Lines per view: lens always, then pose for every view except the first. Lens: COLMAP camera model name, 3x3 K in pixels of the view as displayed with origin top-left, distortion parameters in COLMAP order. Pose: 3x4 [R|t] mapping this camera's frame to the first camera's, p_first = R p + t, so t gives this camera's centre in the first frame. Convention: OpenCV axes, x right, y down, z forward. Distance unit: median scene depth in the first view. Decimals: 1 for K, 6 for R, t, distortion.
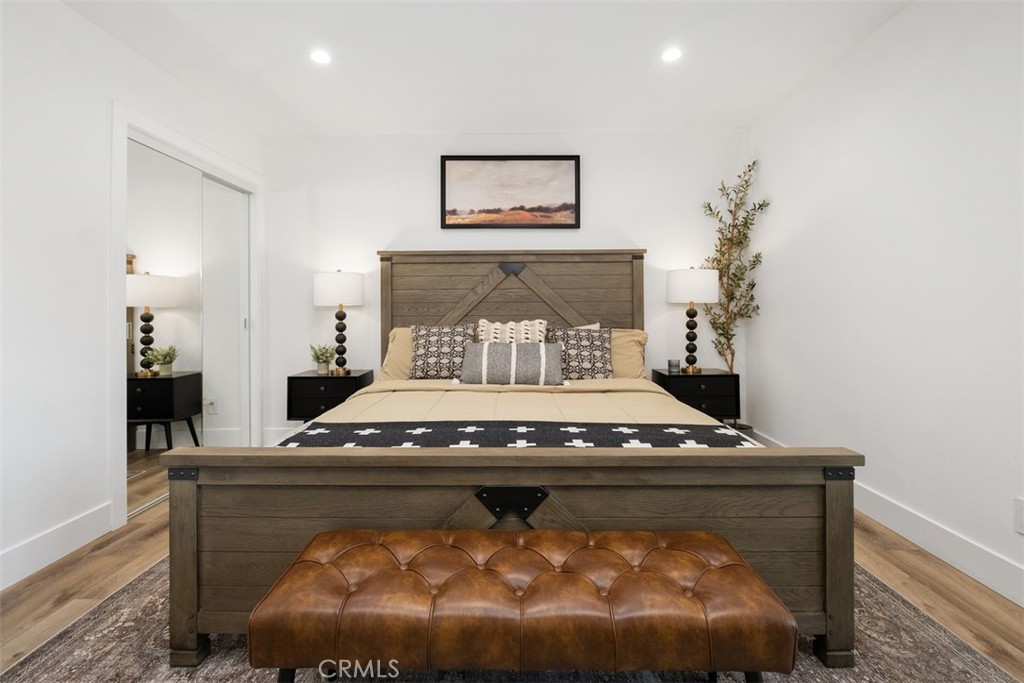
lens RADIAL K [[456.0, 0, 511.7], [0, 456.0, 301.1], [0, 0, 1]] dist [-0.004242, -0.000291]
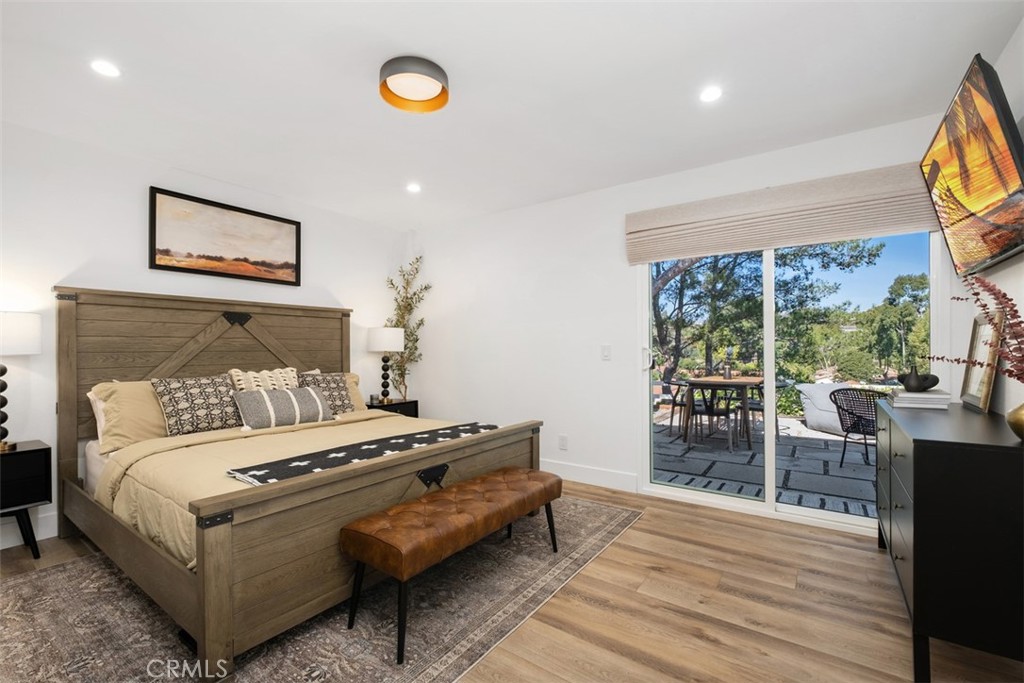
lens RADIAL K [[445.4, 0, 509.9], [0, 445.4, 335.2], [0, 0, 1]] dist [-0.000819, 0.000047]
pose [[0.576820, 0.027503, 0.816408, -0.461801], [-0.014052, 0.999619, -0.023747, -0.018455], [-0.816750, 0.002226, 0.576987, -0.074001]]
